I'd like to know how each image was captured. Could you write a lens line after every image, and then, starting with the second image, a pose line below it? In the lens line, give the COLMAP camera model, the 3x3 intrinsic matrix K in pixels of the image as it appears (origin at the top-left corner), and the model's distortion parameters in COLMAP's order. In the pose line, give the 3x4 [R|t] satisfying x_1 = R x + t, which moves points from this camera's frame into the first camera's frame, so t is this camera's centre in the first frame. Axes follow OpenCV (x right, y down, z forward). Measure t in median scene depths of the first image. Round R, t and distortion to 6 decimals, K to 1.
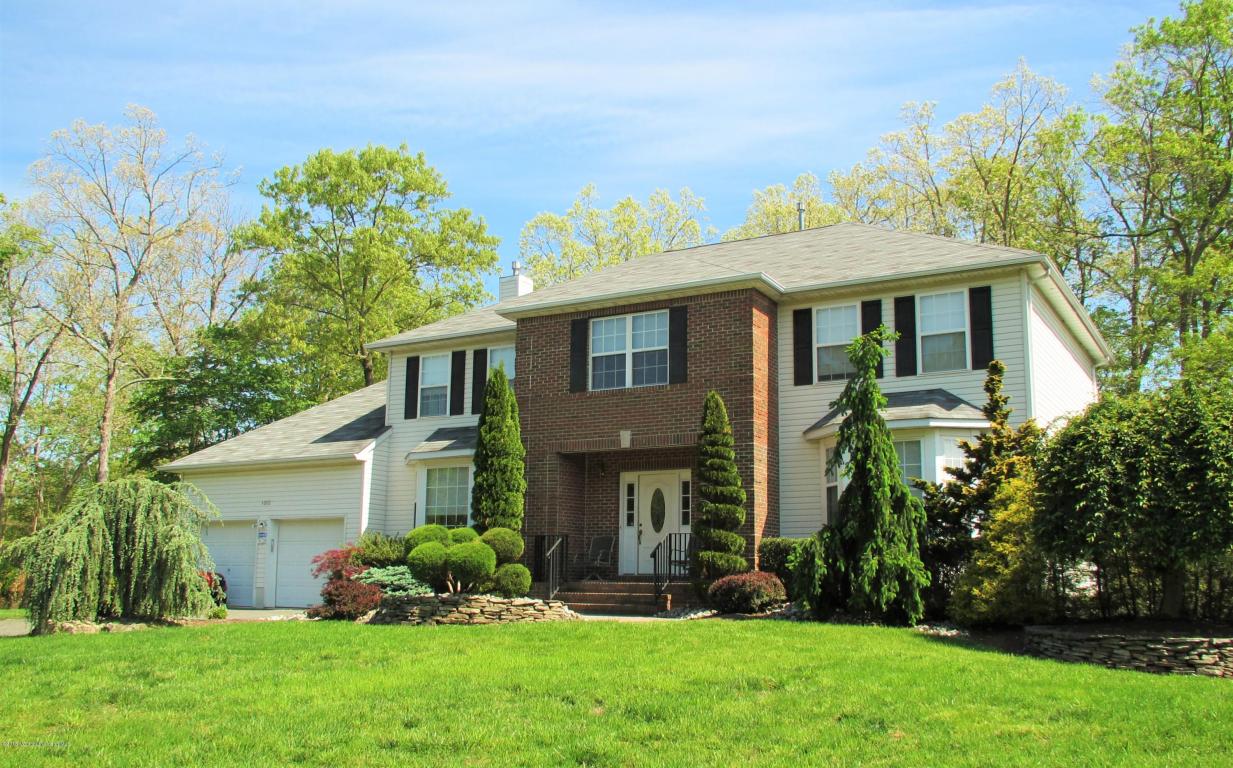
lens RADIAL K [[1097.5, 0, 617.1], [0, 1097.5, 408.0], [0, 0, 1]] dist [0.005488, 0.000775]
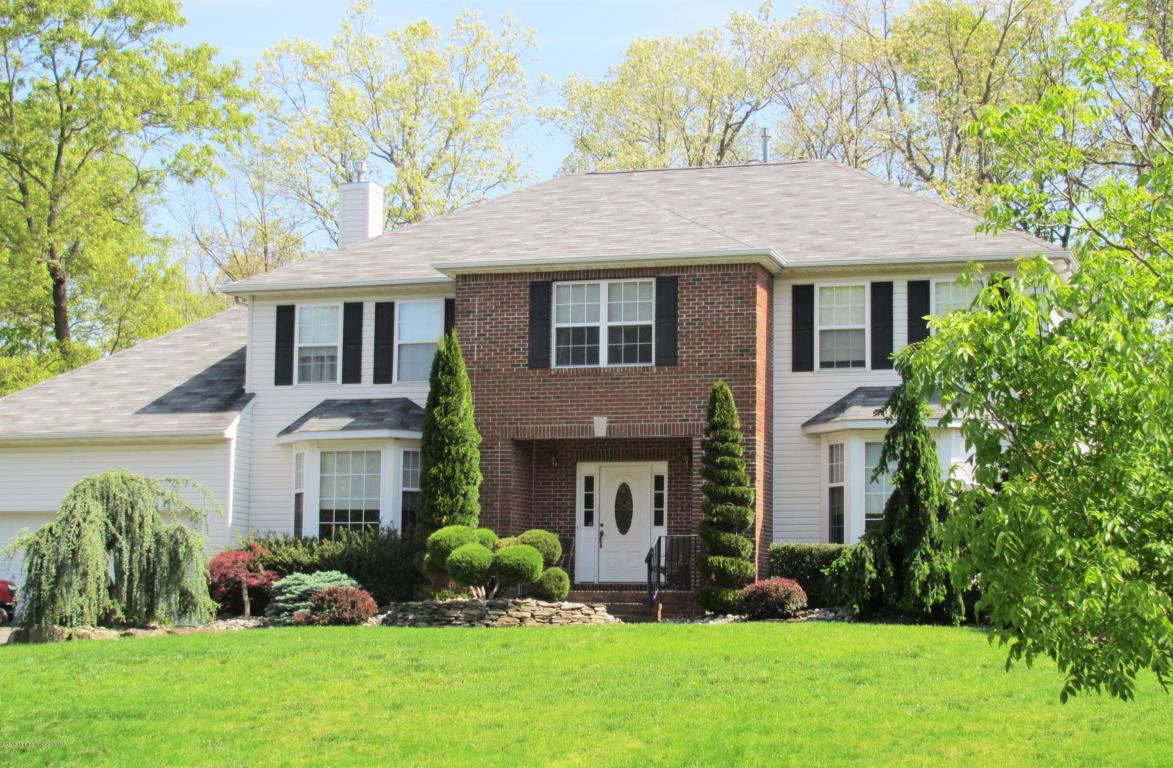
lens RADIAL K [[2140.8, 0, 586.5], [0, 2140.8, 384.0], [0, 0, 1]] dist [-0.026911, -0.022115]
pose [[0.976993, 0.024942, 0.211809, -0.366131], [-0.035304, 0.998350, 0.045282, -0.082492], [-0.210330, -0.051718, 0.976261, -0.653497]]
